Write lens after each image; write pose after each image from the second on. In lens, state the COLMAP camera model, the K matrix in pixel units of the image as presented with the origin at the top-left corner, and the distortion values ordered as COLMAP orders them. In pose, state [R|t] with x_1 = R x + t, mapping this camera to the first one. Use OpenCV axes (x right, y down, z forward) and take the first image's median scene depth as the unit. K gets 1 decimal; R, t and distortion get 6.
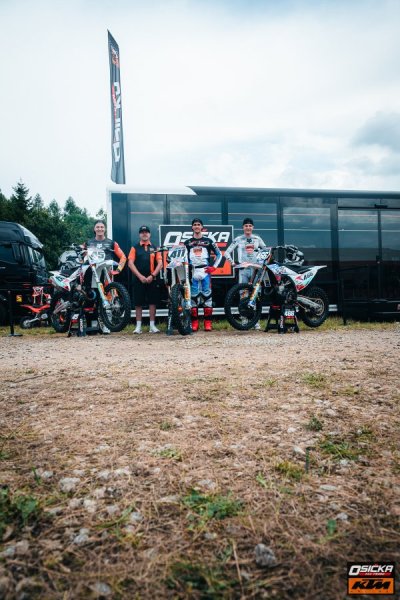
lens RADIAL K [[392.0, 0, 200.0], [0, 392.0, 300.0], [0, 0, 1]] dist [-0.005209, -0.002238]
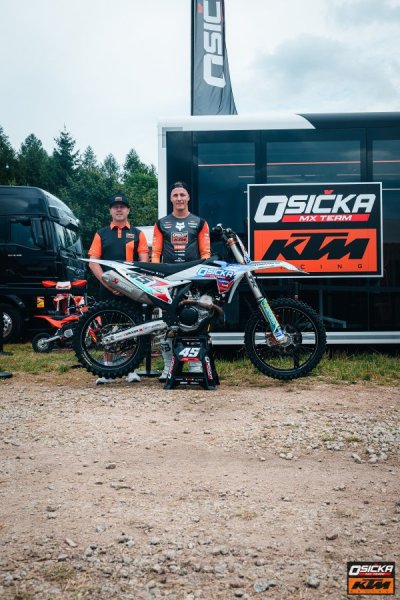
lens RADIAL K [[575.9, 0, 200.0], [0, 575.9, 300.0], [0, 0, 1]] dist [-0.004461, -0.006615]
pose [[0.978895, 0.014659, -0.203835, 0.002120], [-0.013472, 0.999883, 0.007212, -0.038093], [0.203917, -0.004313, 0.978979, 0.221789]]
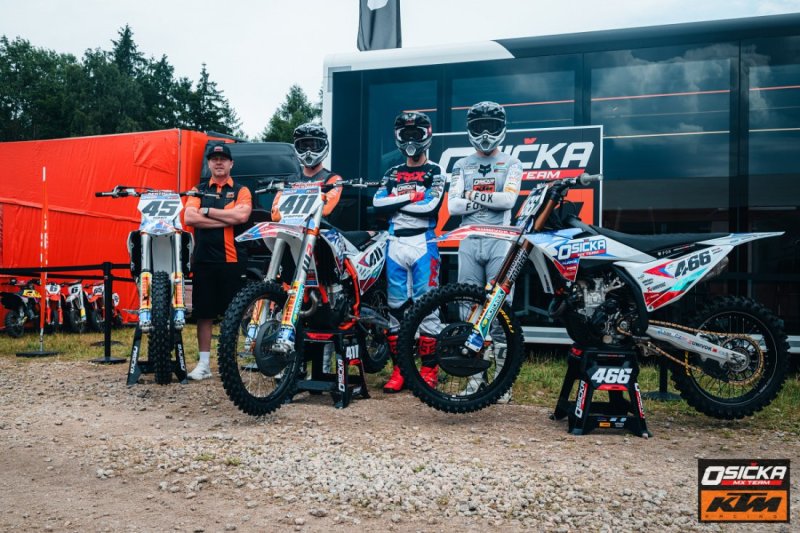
lens RADIAL K [[720.6, 0, 400.0], [0, 720.6, 266.5], [0, 0, 1]] dist [0.003488, 0.001335]
pose [[0.888115, 0.029417, -0.458679, 0.334292], [-0.034791, 0.999389, -0.003269, -0.049207], [0.458303, 0.018861, 0.888596, 0.346861]]
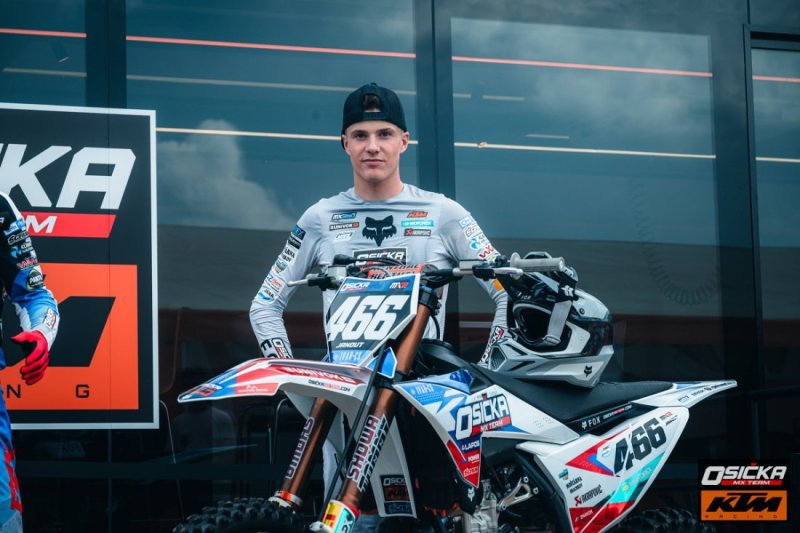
lens RADIAL K [[2139.3, 0, 400.0], [0, 2139.3, 266.5], [0, 0, 1]] dist [-0.002843, -0.009546]
pose [[0.976018, 0.027863, 0.215898, -0.010003], [-0.004049, 0.993927, -0.109969, -0.038009], [-0.217651, 0.106458, 0.970204, 0.164177]]
